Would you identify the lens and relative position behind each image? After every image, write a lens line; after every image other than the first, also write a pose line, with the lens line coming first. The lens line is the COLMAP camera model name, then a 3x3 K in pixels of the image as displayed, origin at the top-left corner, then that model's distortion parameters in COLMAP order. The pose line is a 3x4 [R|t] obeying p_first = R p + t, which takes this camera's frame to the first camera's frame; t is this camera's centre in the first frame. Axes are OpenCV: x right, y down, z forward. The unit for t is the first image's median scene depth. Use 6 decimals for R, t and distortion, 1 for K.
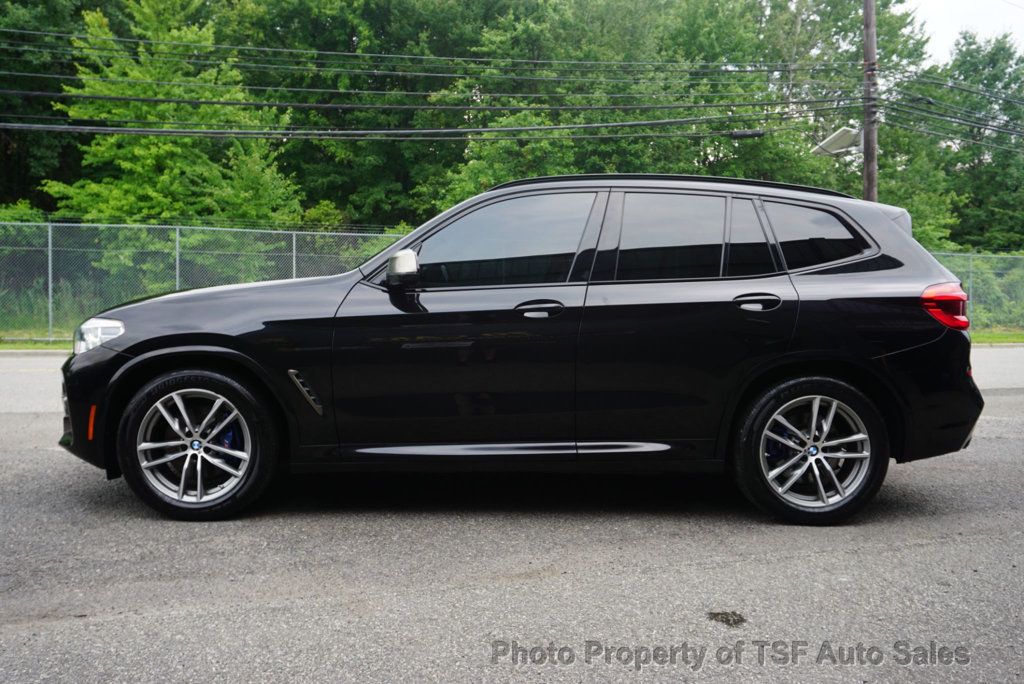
lens RADIAL K [[862.2, 0, 512.0], [0, 862.2, 342.0], [0, 0, 1]] dist [-0.014441, 0.006003]
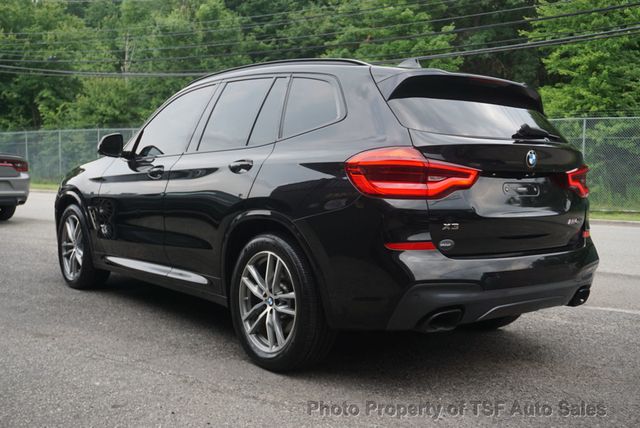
lens RADIAL K [[742.1, 0, 353.5], [0, 742.1, 216.0], [0, 0, 1]] dist [-0.056795, 0.017686]
pose [[0.604955, 0.051004, -0.794625, 0.232393], [-0.053607, 0.998291, 0.023266, -0.002269], [0.794453, 0.028522, 0.606655, 0.099197]]
